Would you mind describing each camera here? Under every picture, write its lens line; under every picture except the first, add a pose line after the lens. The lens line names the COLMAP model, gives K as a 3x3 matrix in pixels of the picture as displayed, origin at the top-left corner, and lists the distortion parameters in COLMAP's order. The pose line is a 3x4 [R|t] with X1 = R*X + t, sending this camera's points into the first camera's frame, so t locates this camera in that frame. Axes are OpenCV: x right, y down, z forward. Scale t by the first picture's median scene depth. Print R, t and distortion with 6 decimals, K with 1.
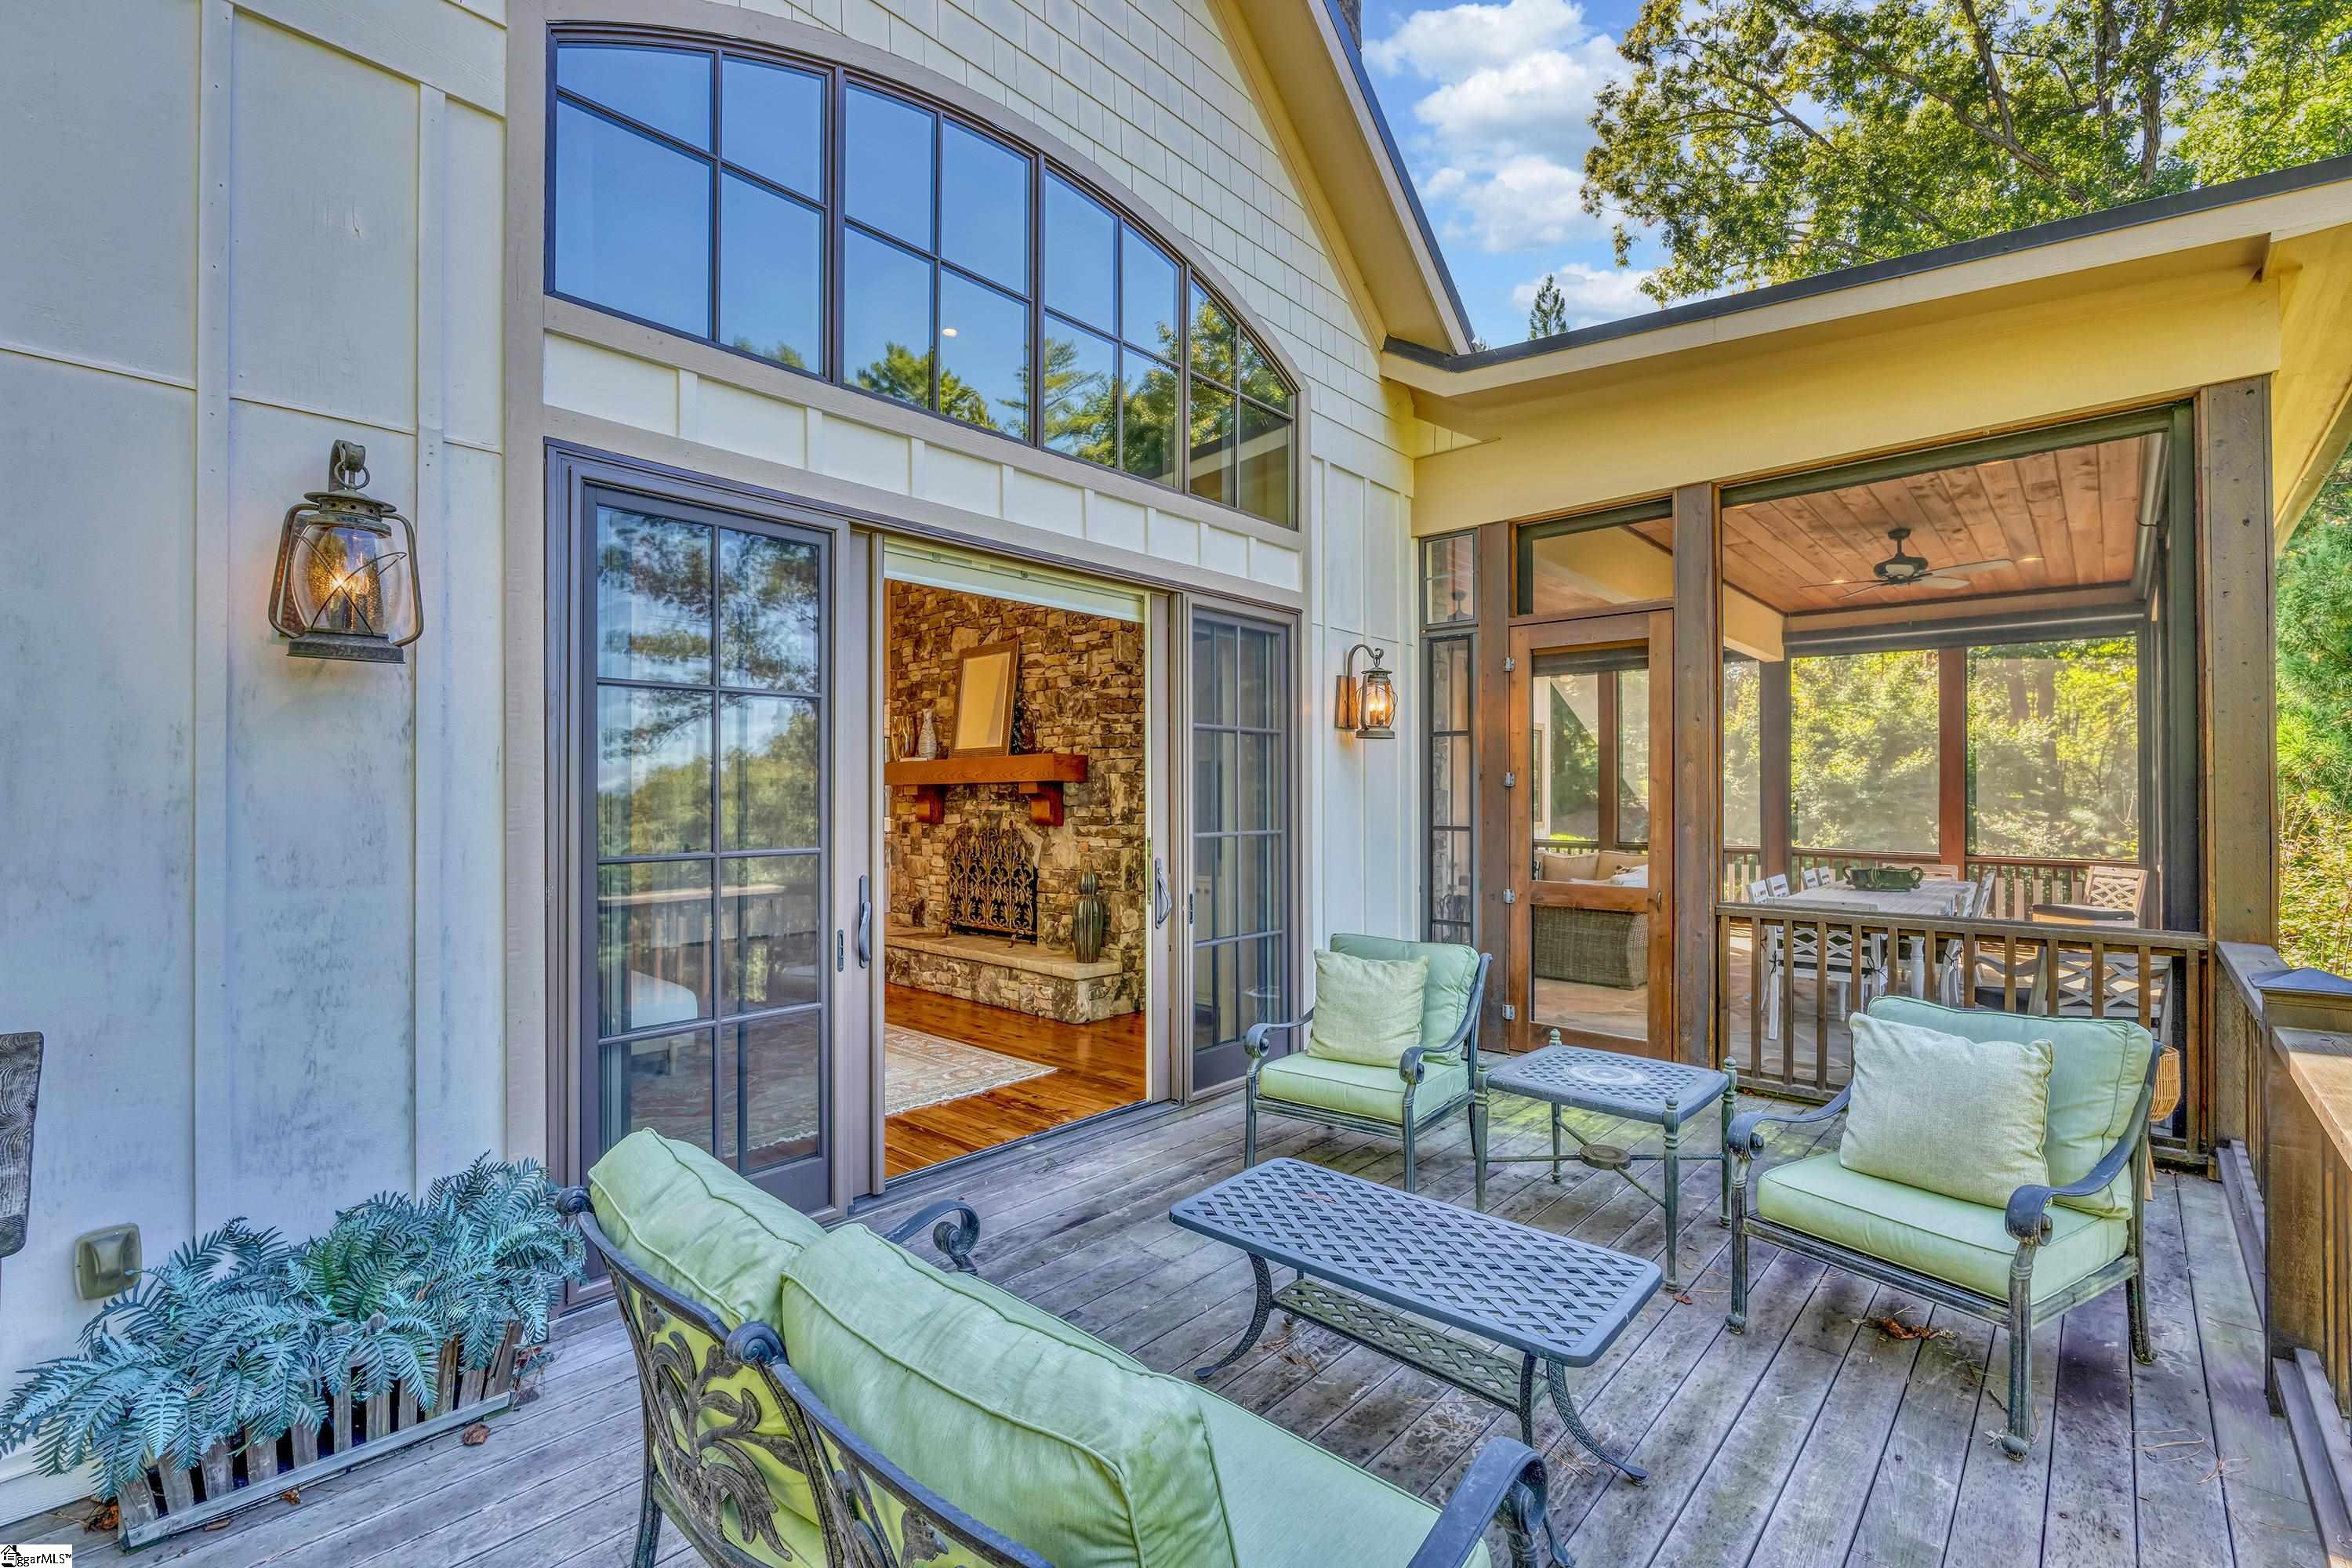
lens RADIAL K [[1031.1, 0, 1174.2], [0, 1031.1, 788.6], [0, 0, 1]] dist [-0.002477, -0.000164]
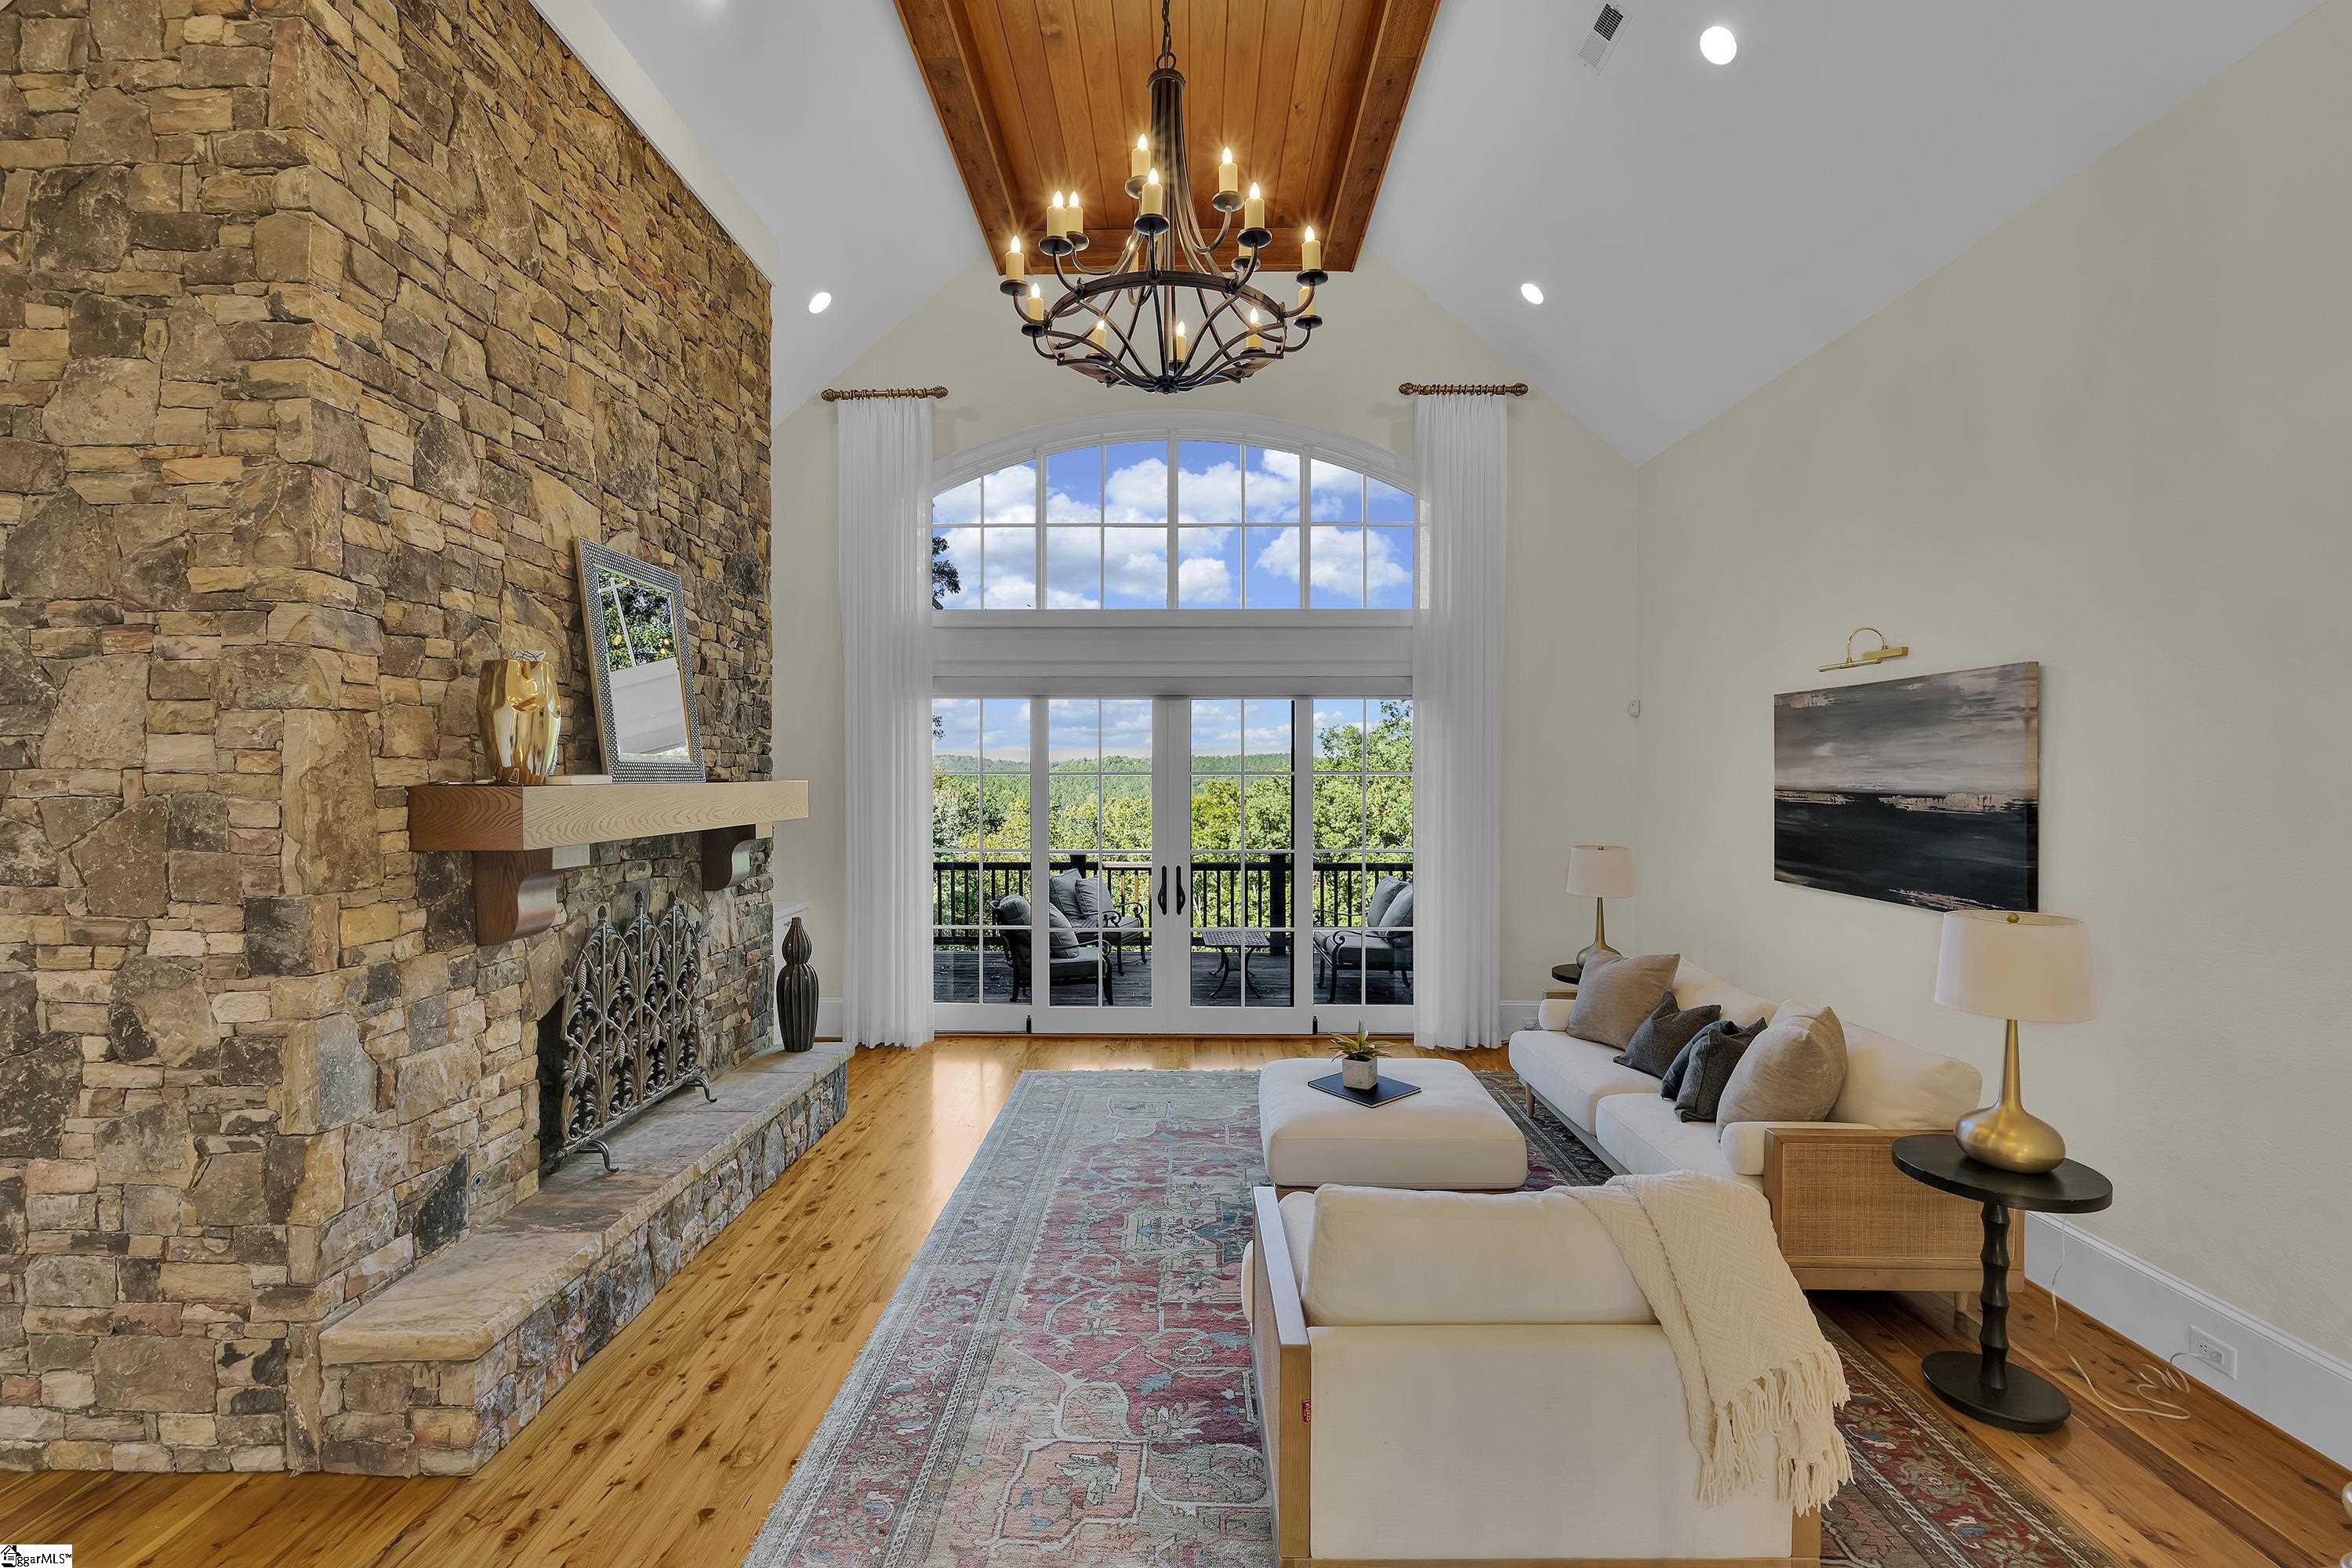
lens RADIAL K [[1015.3, 0, 1170.4], [0, 1015.3, 788.1], [0, 0, 1]] dist [-0.002043, -0.000311]
pose [[-0.665149, -0.003450, 0.746703, -0.747044], [-0.002513, 0.999994, 0.002382, -0.027735], [-0.746707, -0.000293, -0.665153, 1.155063]]
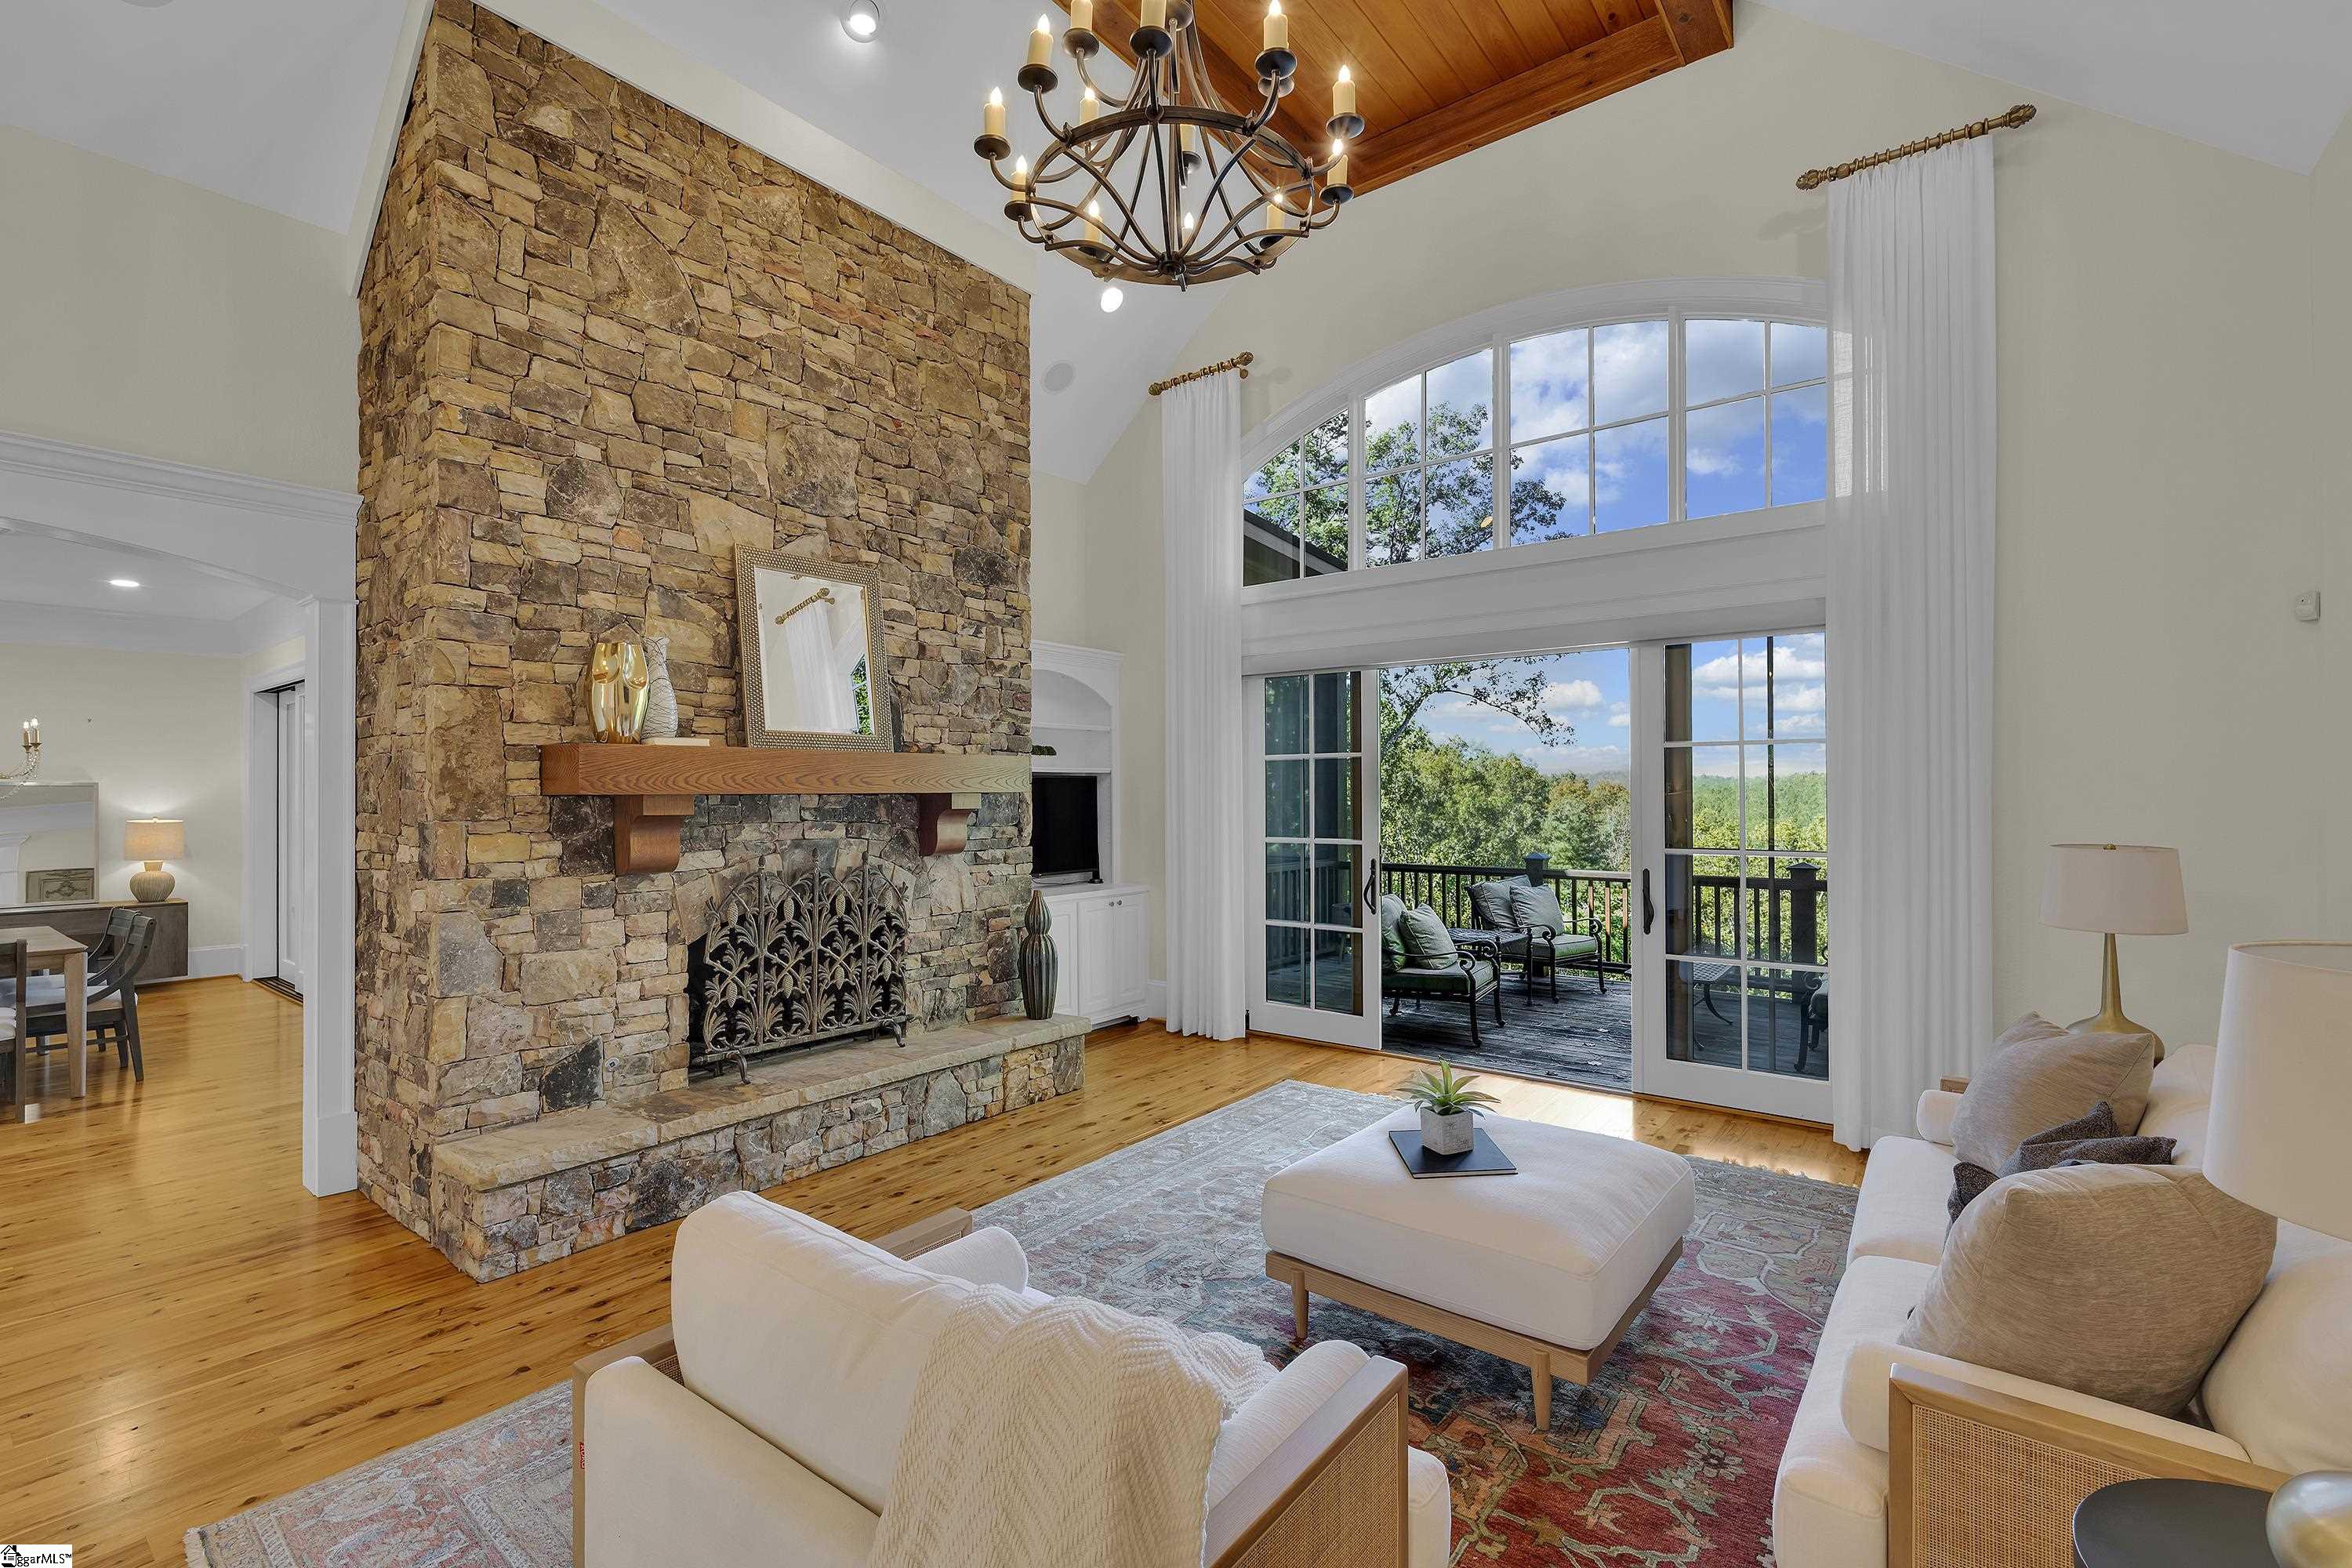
lens RADIAL K [[1031.1, 0, 1174.2], [0, 1031.1, 788.6], [0, 0, 1]] dist [-0.002477, -0.000164]
pose [[-0.086451, 0.011081, 0.996194, -0.798165], [-0.003442, 0.999929, -0.011421, -0.001684], [-0.996250, -0.004417, -0.086407, 0.857801]]
